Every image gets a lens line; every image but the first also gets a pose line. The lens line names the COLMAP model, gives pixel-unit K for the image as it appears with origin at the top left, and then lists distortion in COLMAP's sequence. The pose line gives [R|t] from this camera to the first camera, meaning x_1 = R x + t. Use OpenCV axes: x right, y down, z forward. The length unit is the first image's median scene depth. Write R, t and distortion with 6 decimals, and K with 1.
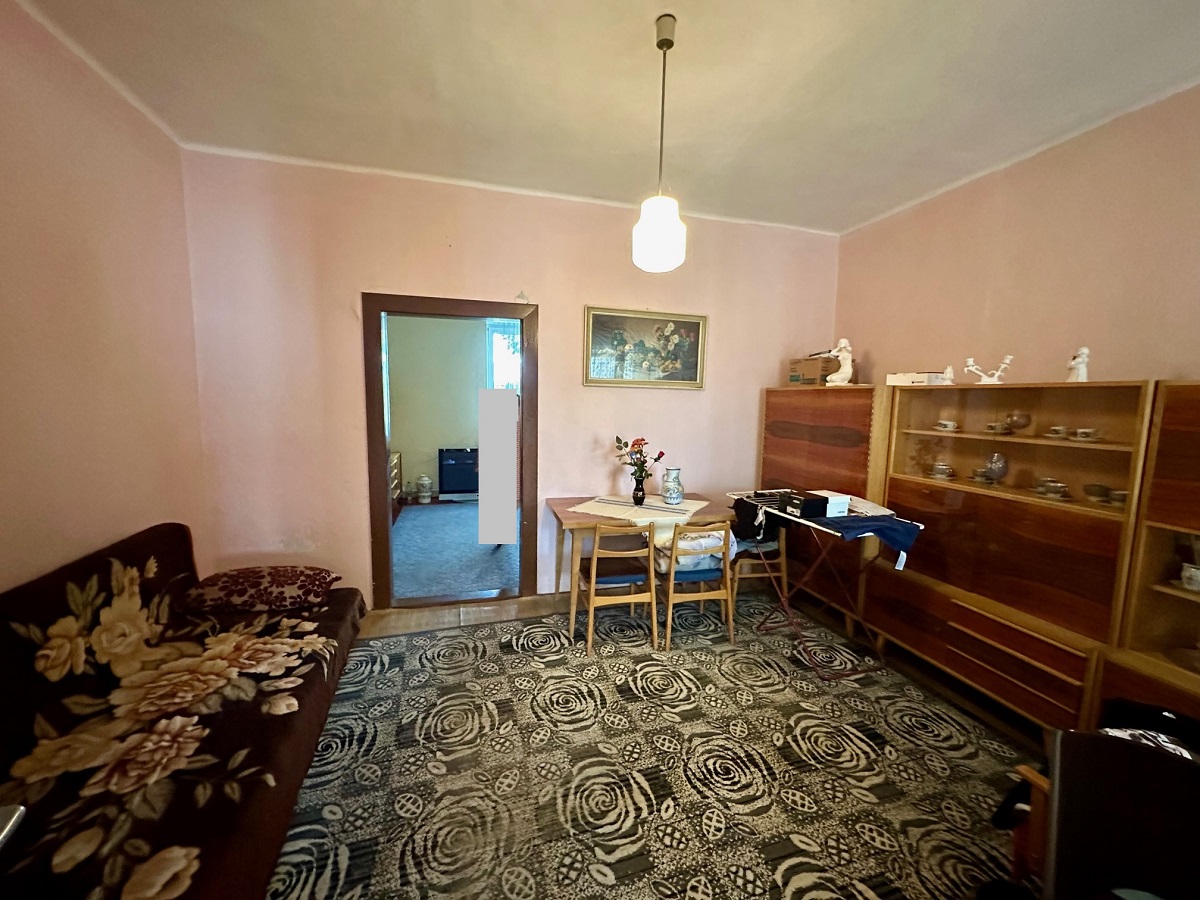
lens RADIAL K [[478.5, 0, 598.6], [0, 478.5, 449.2], [0, 0, 1]] dist [-0.003205, 0.000620]
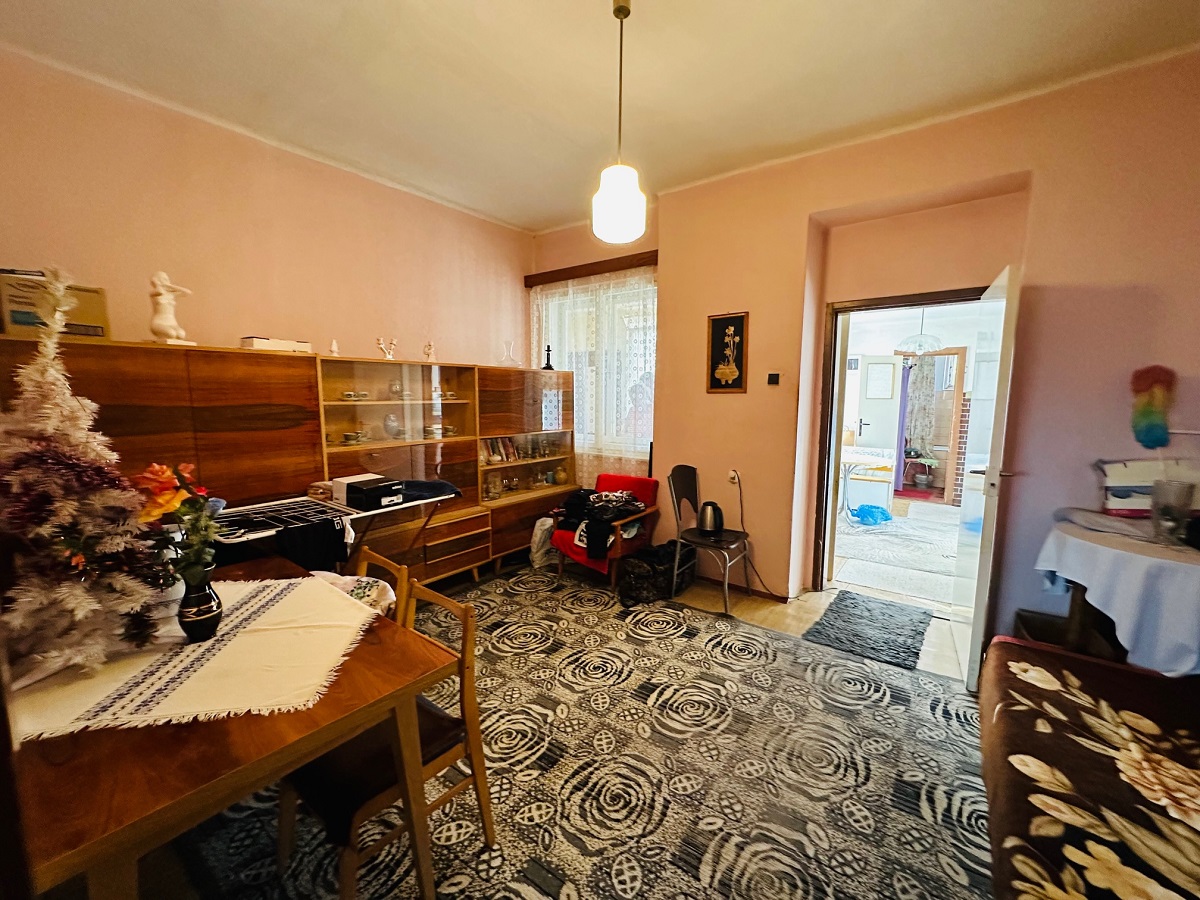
lens RADIAL K [[478.5, 0, 598.6], [0, 478.5, 449.2], [0, 0, 1]] dist [-0.003205, 0.000620]
pose [[-0.601504, -0.116659, 0.790306, -0.666858], [0.068431, 0.978120, 0.196466, -0.142428], [-0.795933, 0.172256, -0.580360, 1.628317]]
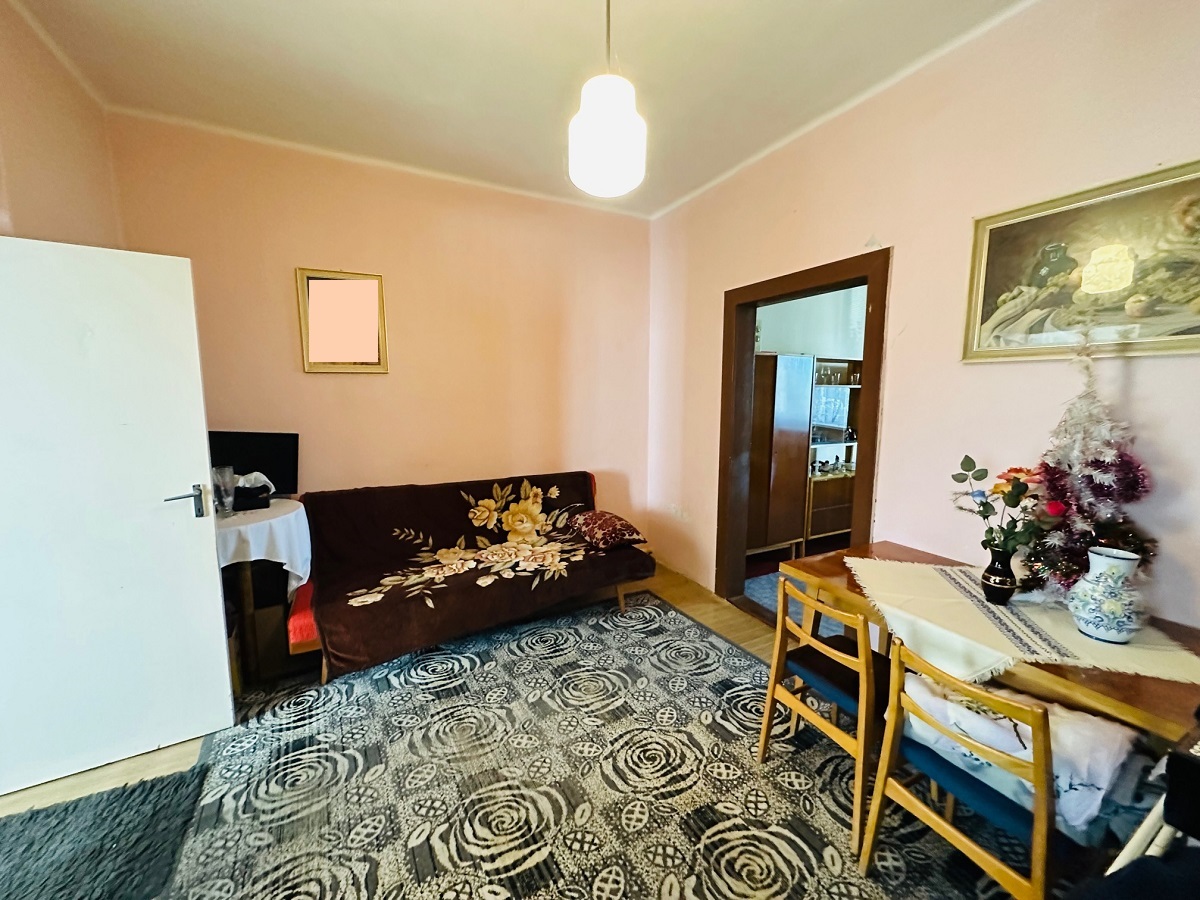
lens RADIAL K [[478.5, 0, 598.6], [0, 478.5, 449.2], [0, 0, 1]] dist [-0.003205, 0.000620]
pose [[0.197324, 0.096648, -0.975563, 0.797542], [-0.105296, 0.991461, 0.076925, -0.055739], [0.974667, 0.087544, 0.205816, 0.849365]]
